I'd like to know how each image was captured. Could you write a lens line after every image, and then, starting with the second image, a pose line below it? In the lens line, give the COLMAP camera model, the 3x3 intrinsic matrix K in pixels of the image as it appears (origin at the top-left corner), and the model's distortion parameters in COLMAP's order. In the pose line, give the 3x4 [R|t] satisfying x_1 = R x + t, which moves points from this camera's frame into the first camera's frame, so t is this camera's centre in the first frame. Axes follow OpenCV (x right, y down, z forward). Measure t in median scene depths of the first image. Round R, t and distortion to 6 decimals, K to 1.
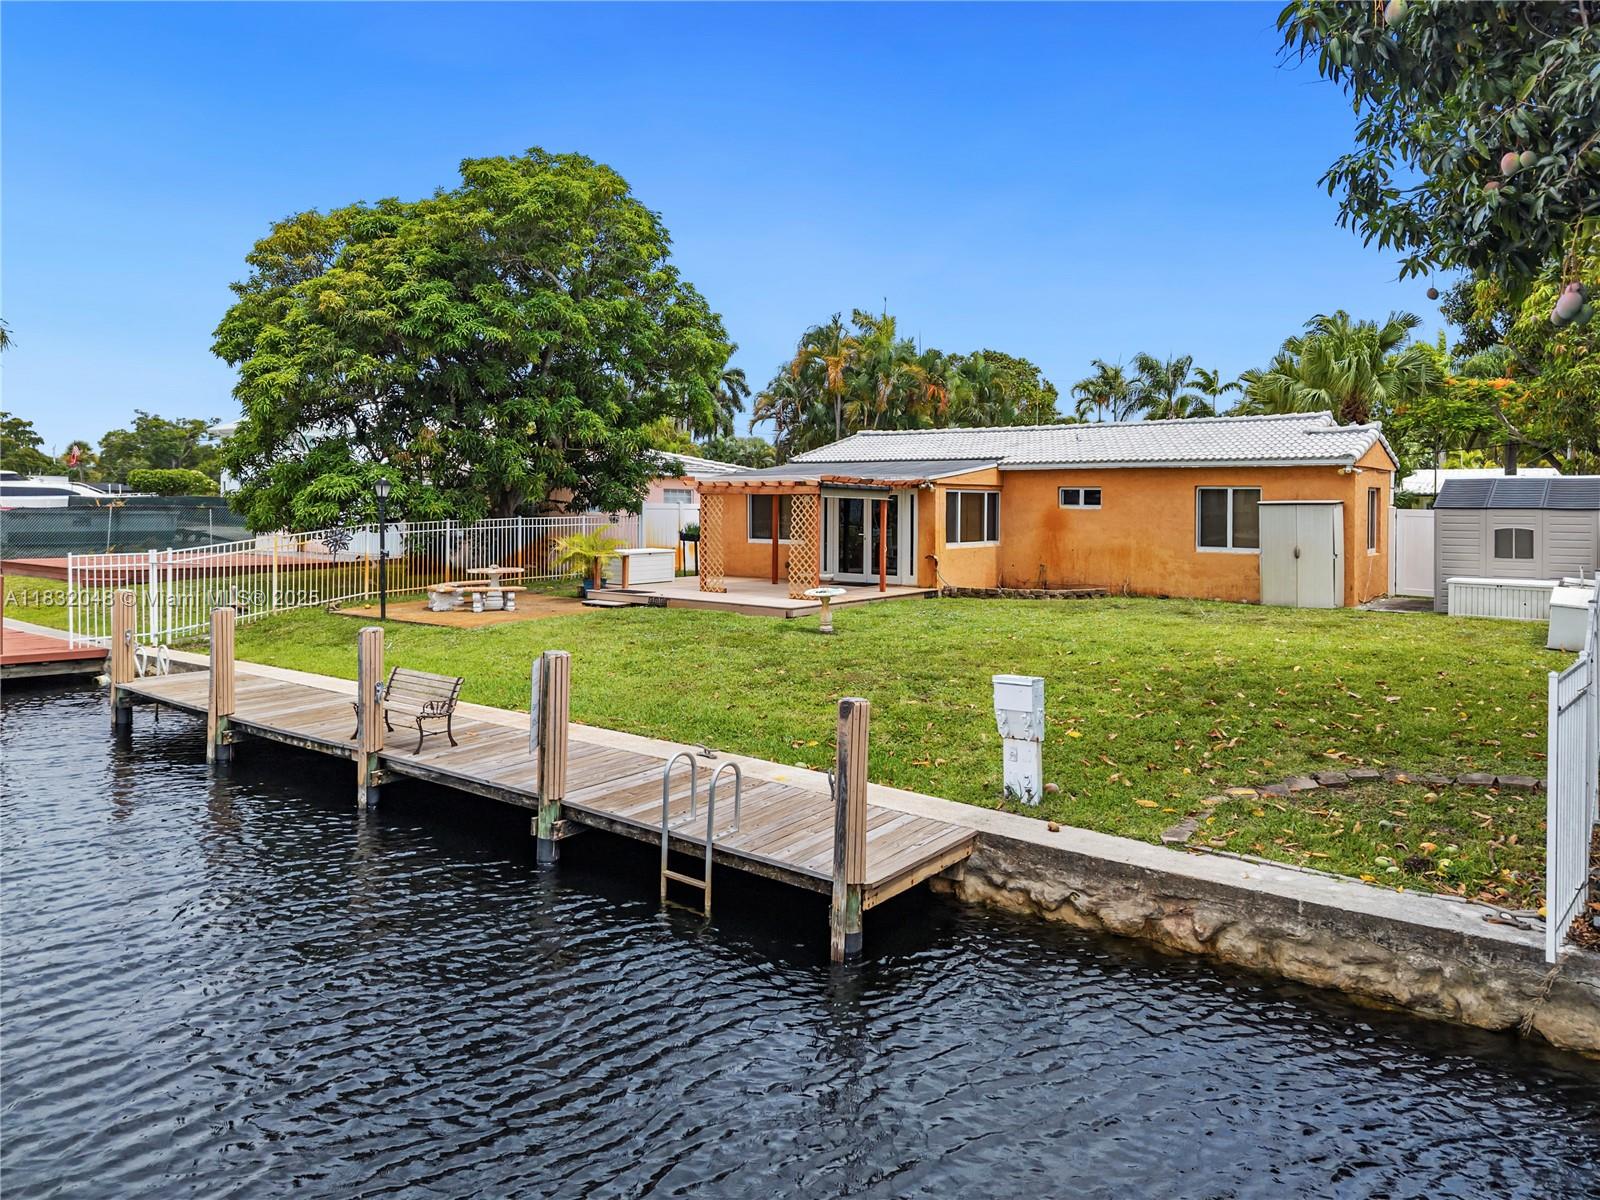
lens RADIAL K [[1095.0, 0, 778.1], [0, 1095.0, 517.2], [0, 0, 1]] dist [0.032986, -0.037643]
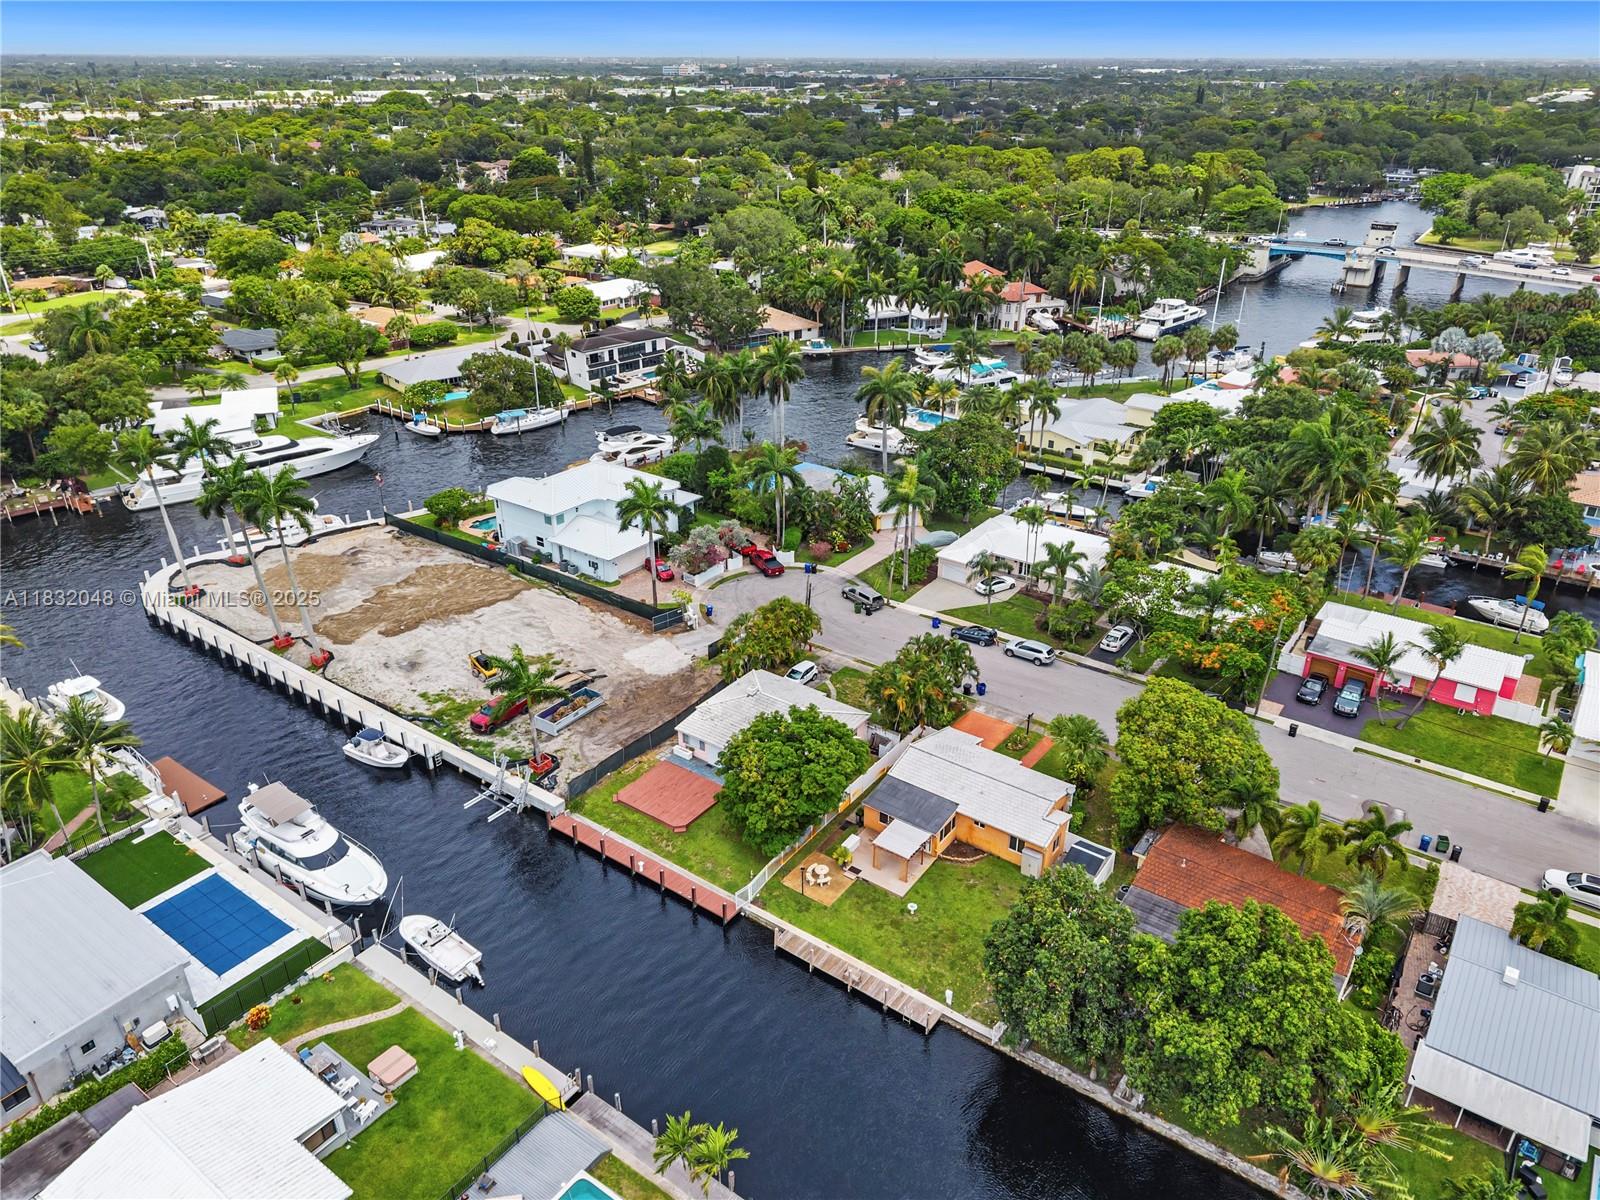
lens RADIAL K [[1095.0, 0, 800.5], [0, 1095.0, 594.6], [0, 0, 1]] dist [0.032986, -0.037643]
pose [[0.999239, -0.014618, 0.036154, -0.693621], [-0.001879, 0.907966, 0.419040, -3.701268], [-0.038952, -0.418790, 0.907247, -3.136881]]
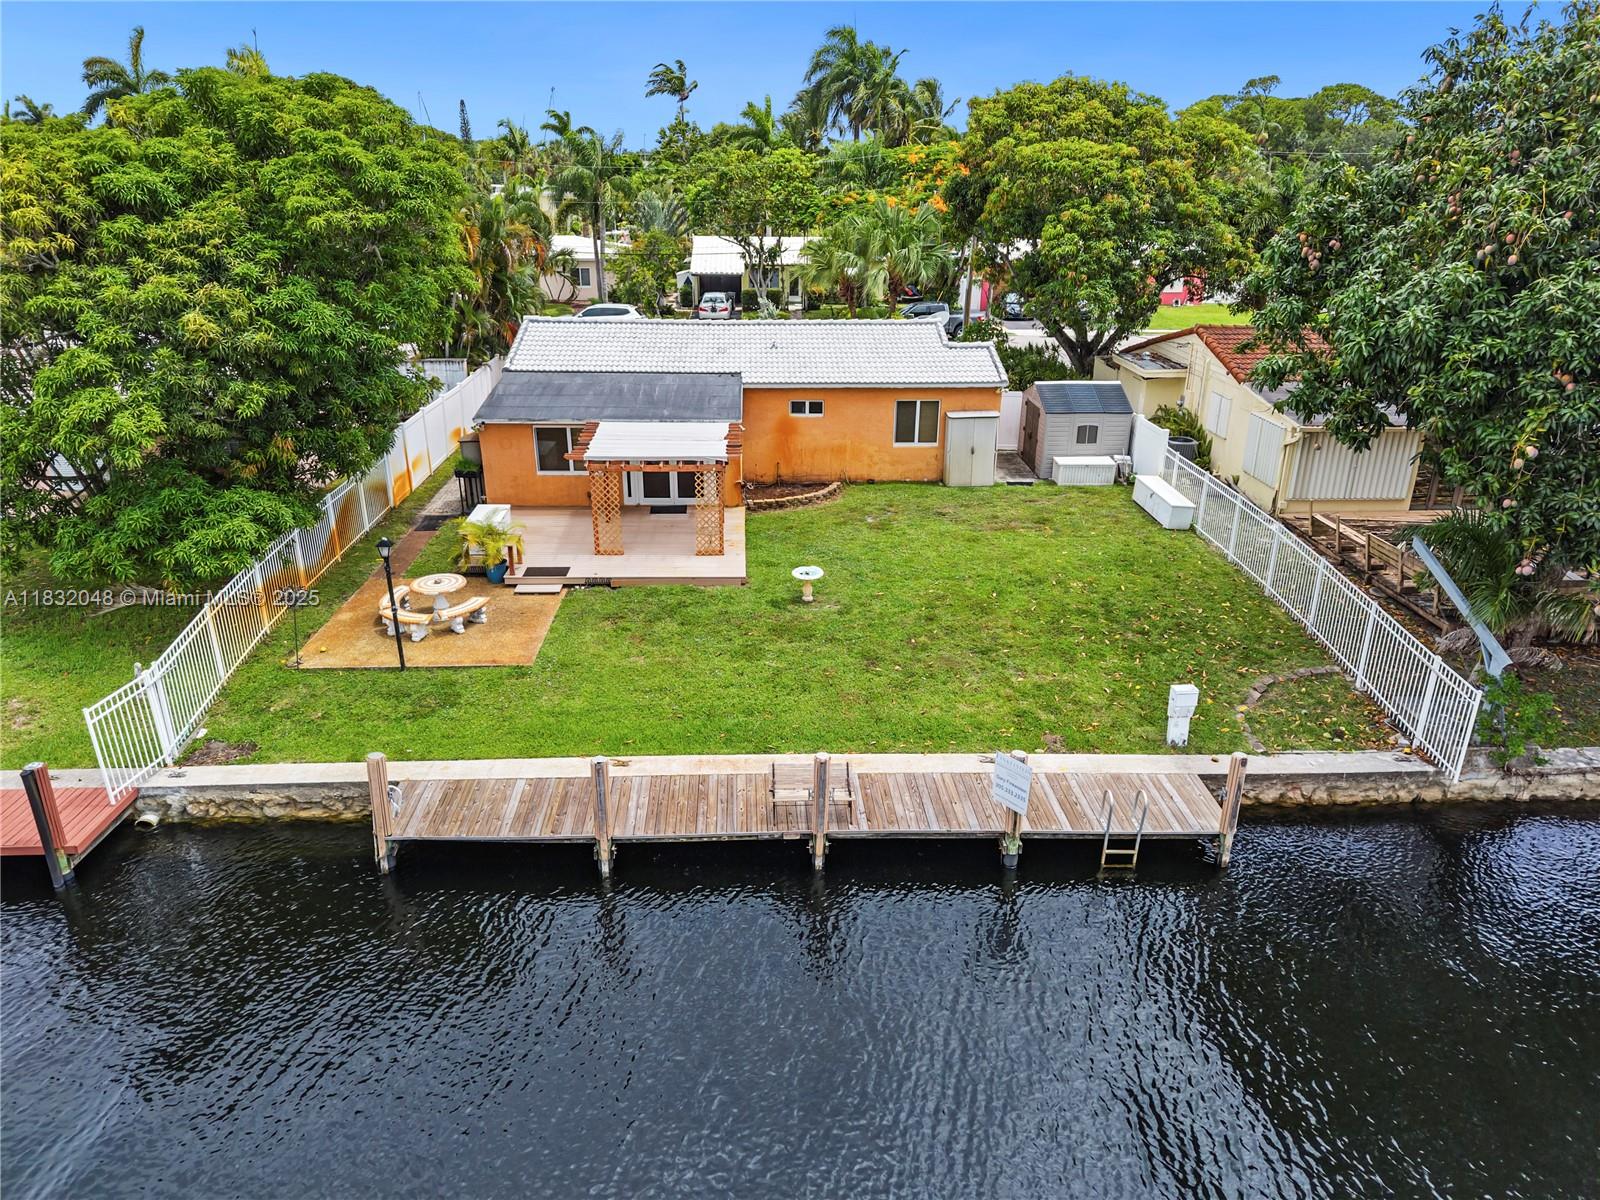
lens RADIAL K [[1095.0, 0, 808.2], [0, 1095.0, 595.9], [0, 0, 1]] dist [0.032986, -0.037643]
pose [[0.761715, -0.233345, 0.604434, -0.939329], [0.006339, 0.935534, 0.353179, -0.458227], [-0.647881, -0.265190, 0.714090, 0.079910]]
